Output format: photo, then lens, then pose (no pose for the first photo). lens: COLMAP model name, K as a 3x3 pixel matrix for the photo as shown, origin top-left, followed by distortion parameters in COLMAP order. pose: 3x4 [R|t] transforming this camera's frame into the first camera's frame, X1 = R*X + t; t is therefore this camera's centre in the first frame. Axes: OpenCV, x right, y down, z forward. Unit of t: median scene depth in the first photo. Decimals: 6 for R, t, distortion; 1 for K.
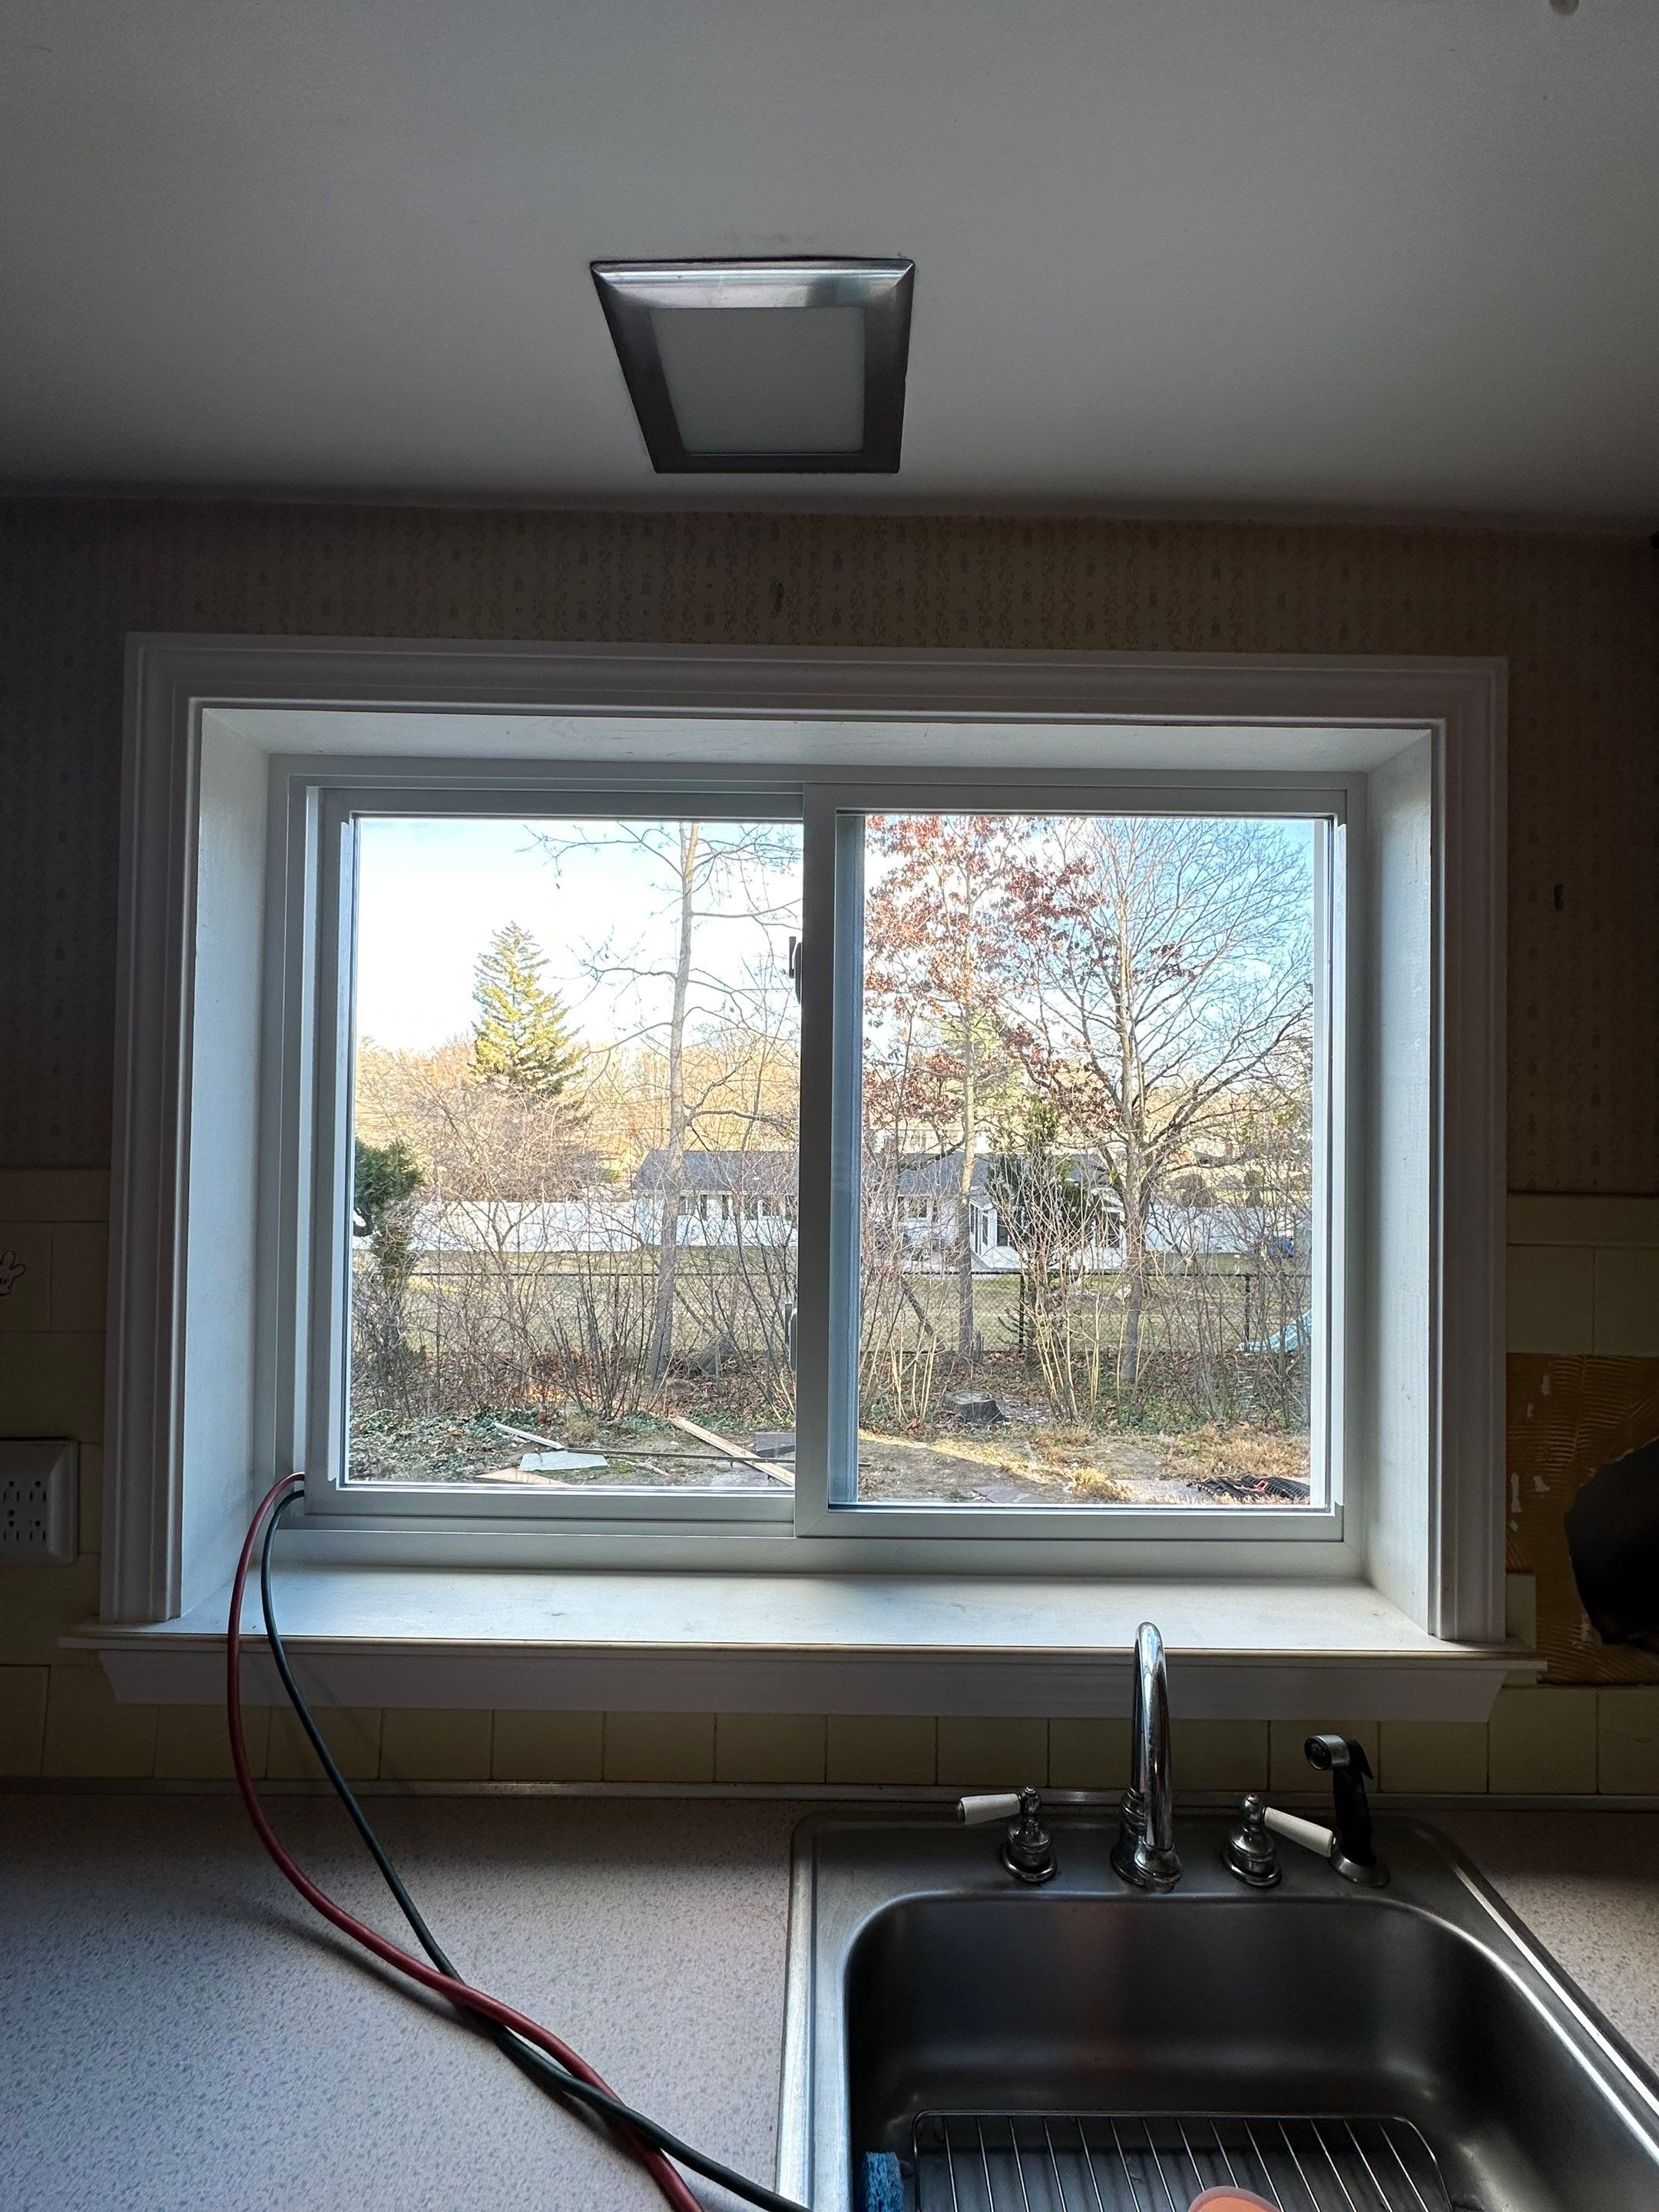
lens RADIAL K [[968.9, 0, 840.5], [0, 968.9, 1106.9], [0, 0, 1]] dist [-0.001693, 0.000032]
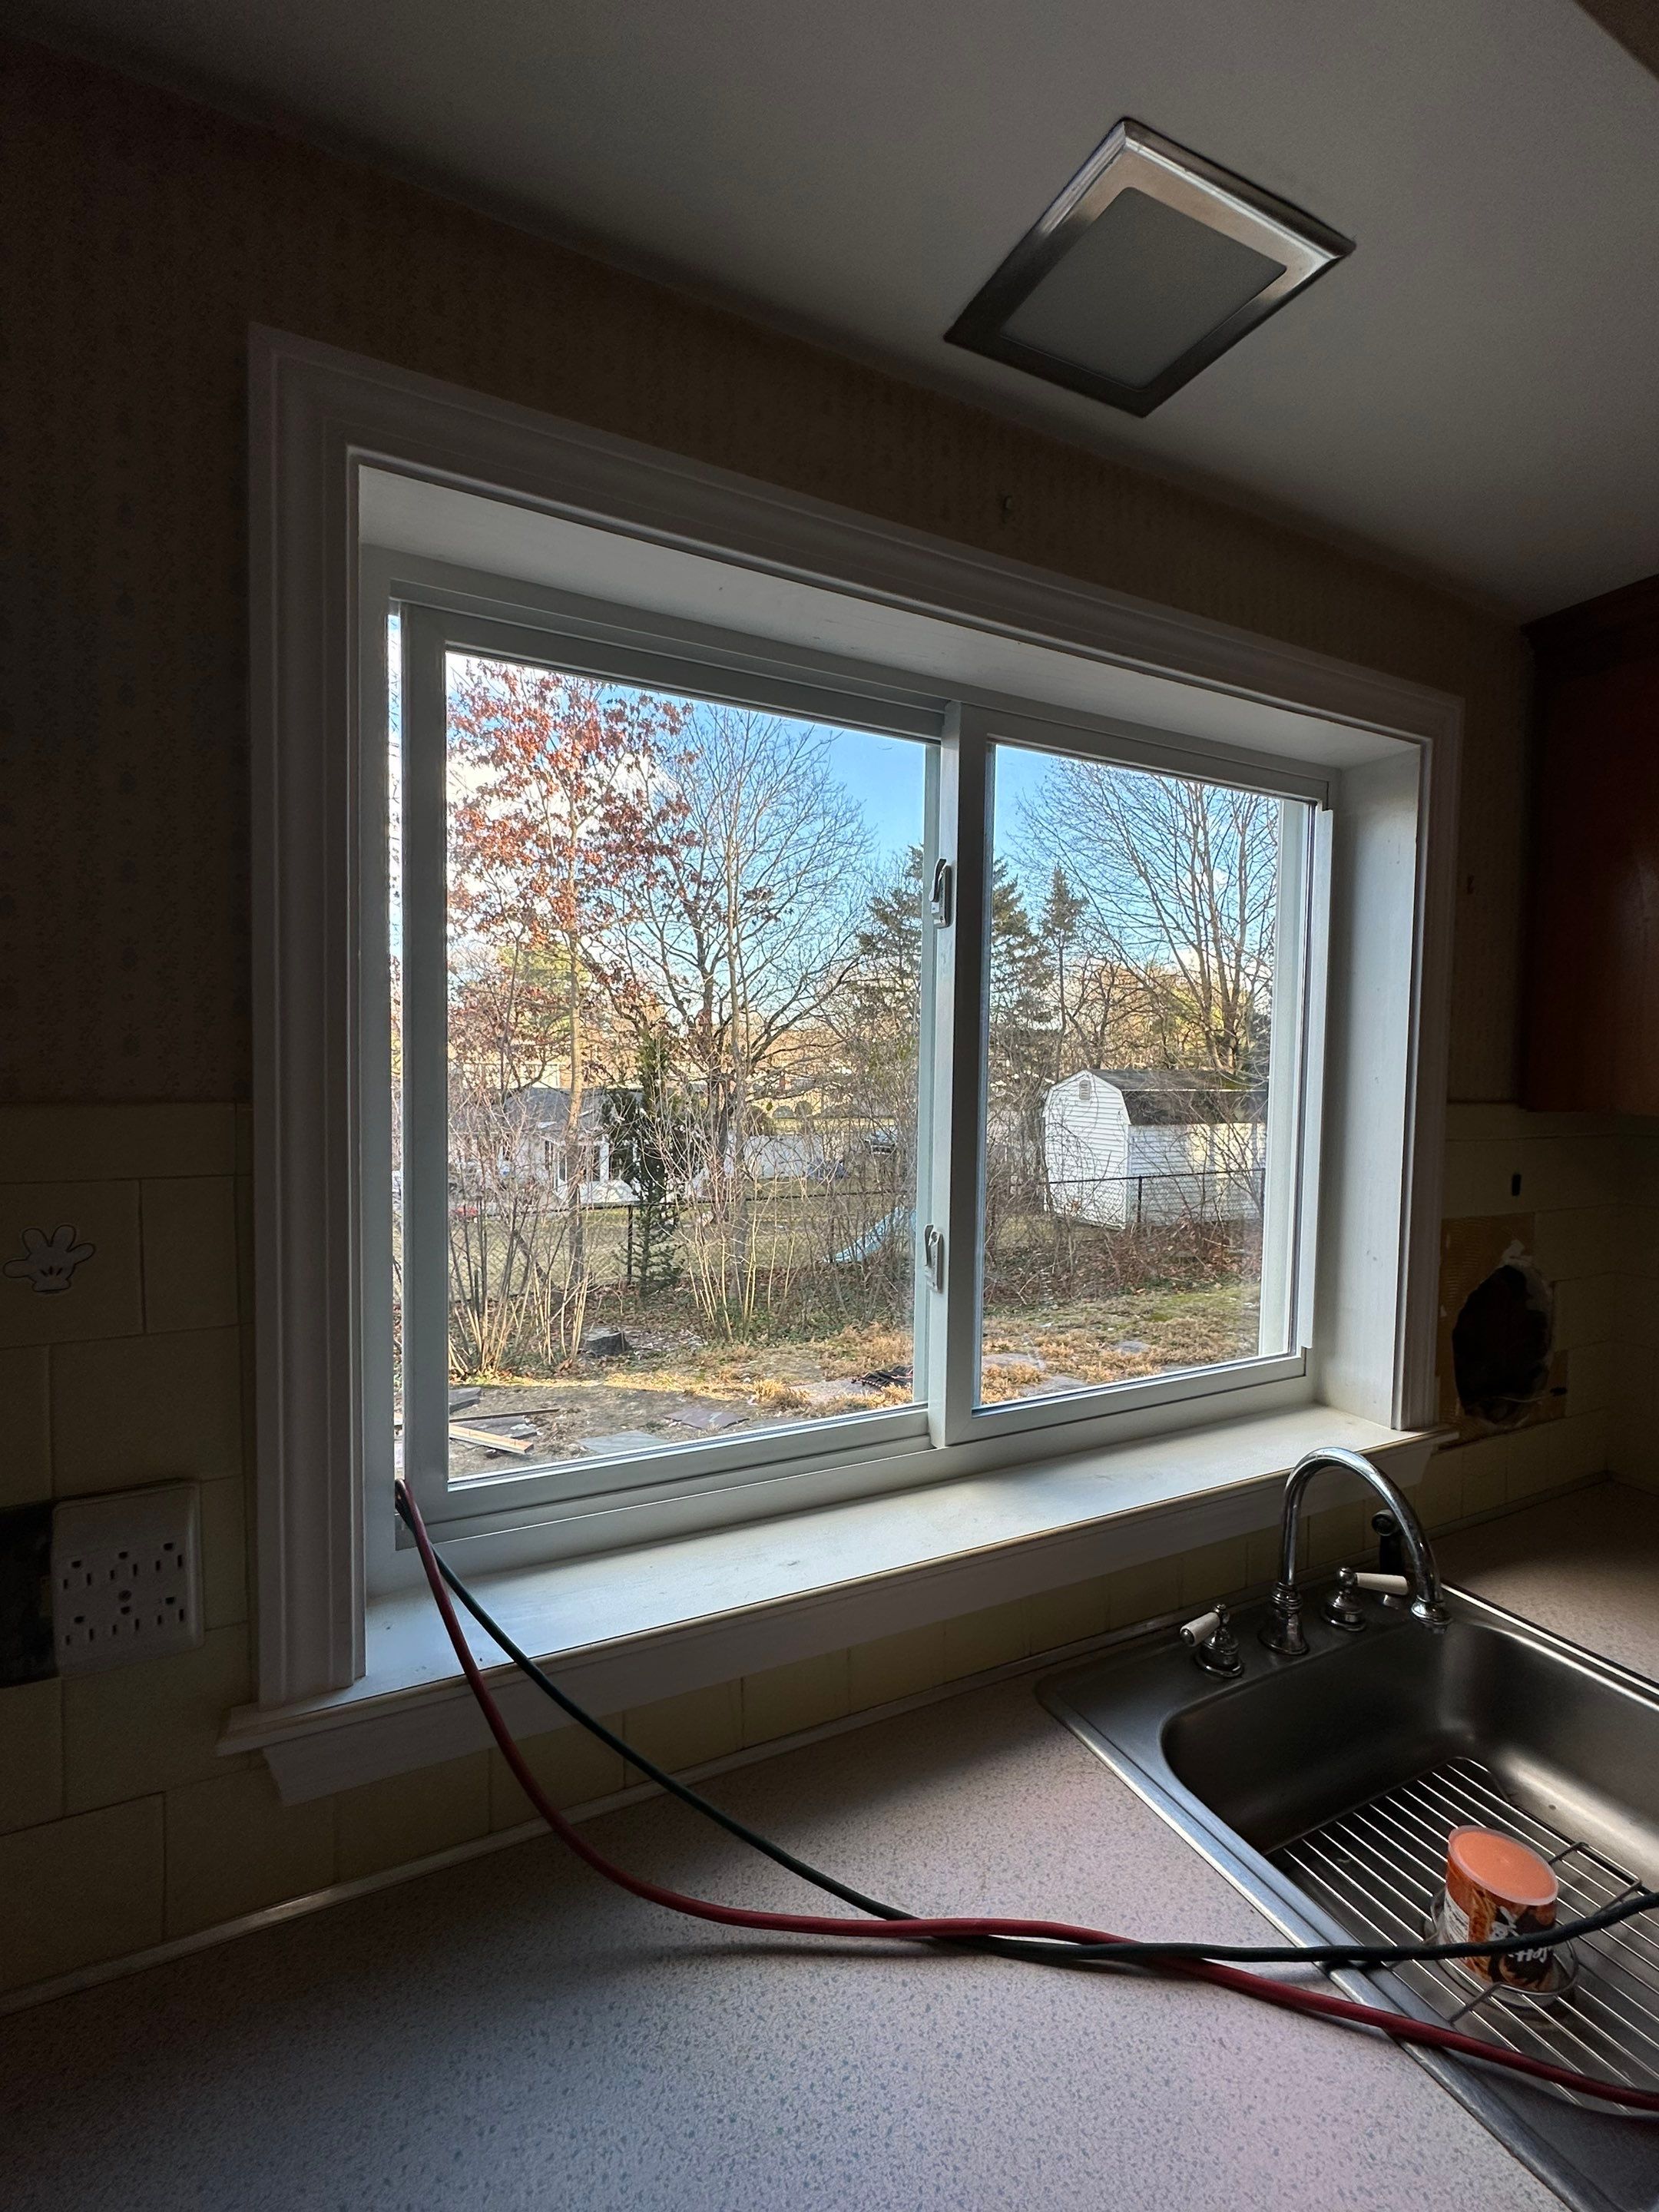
lens RADIAL K [[968.9, 0, 840.5], [0, 968.9, 1106.9], [0, 0, 1]] dist [-0.001693, 0.000032]
pose [[0.895090, -0.018739, 0.445492, -0.603057], [-0.011679, 0.997788, 0.065436, 0.014386], [-0.445733, -0.063774, 0.892891, 0.146281]]
